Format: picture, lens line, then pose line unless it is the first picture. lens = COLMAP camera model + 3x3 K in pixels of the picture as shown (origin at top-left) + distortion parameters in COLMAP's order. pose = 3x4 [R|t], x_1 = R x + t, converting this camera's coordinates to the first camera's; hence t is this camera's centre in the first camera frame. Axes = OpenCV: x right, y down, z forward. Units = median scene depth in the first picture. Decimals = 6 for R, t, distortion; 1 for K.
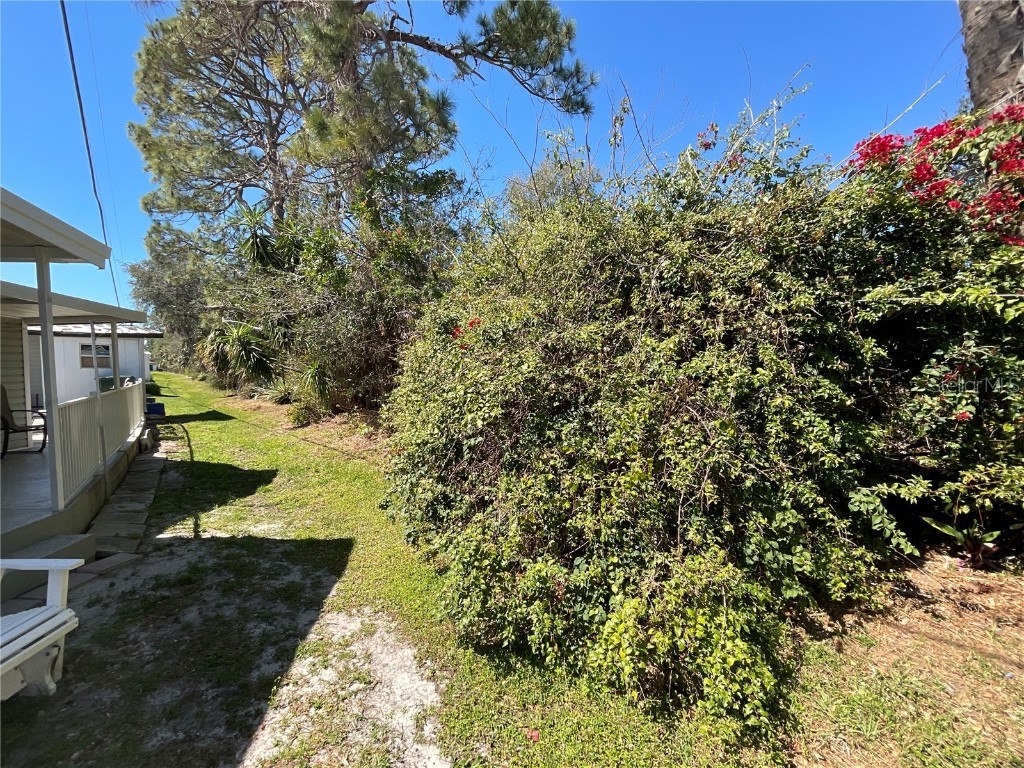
lens RADIAL K [[417.3, 0, 512.0], [0, 417.3, 384.0], [0, 0, 1]] dist [0.002183, 0.000255]
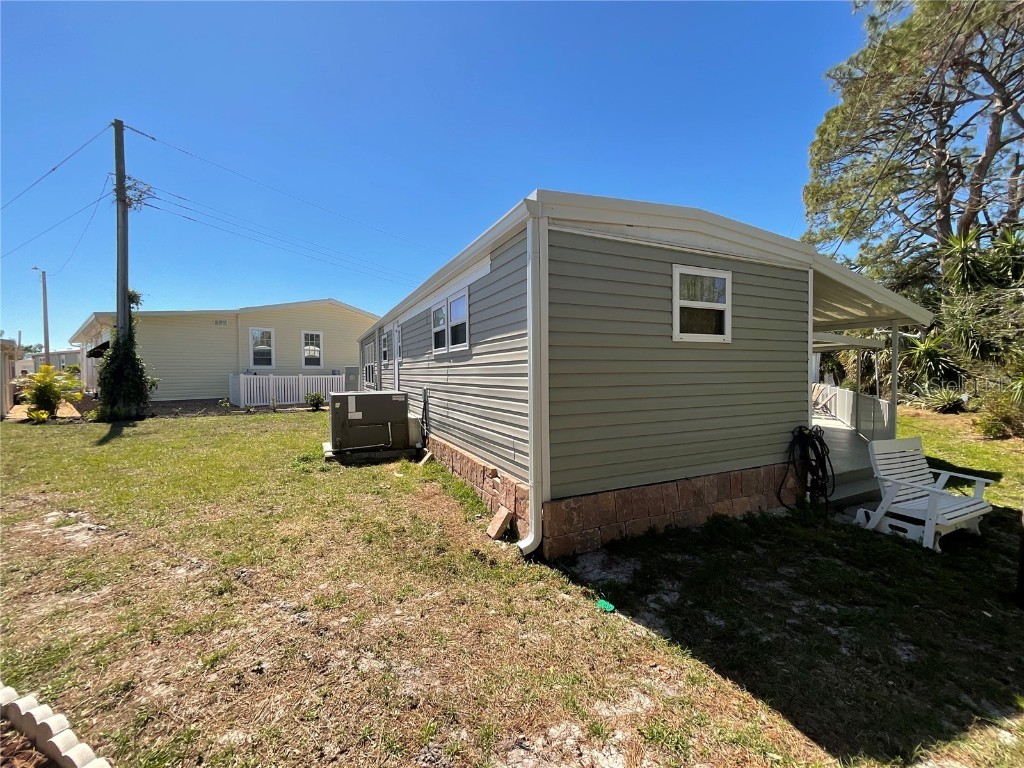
lens RADIAL K [[417.3, 0, 512.0], [0, 417.3, 384.0], [0, 0, 1]] dist [0.002183, 0.000255]
pose [[0.334578, 0.024900, -0.942039, 0.030119], [-0.031595, 0.999385, 0.015194, -0.003423], [0.941838, 0.024680, 0.335159, -0.412730]]
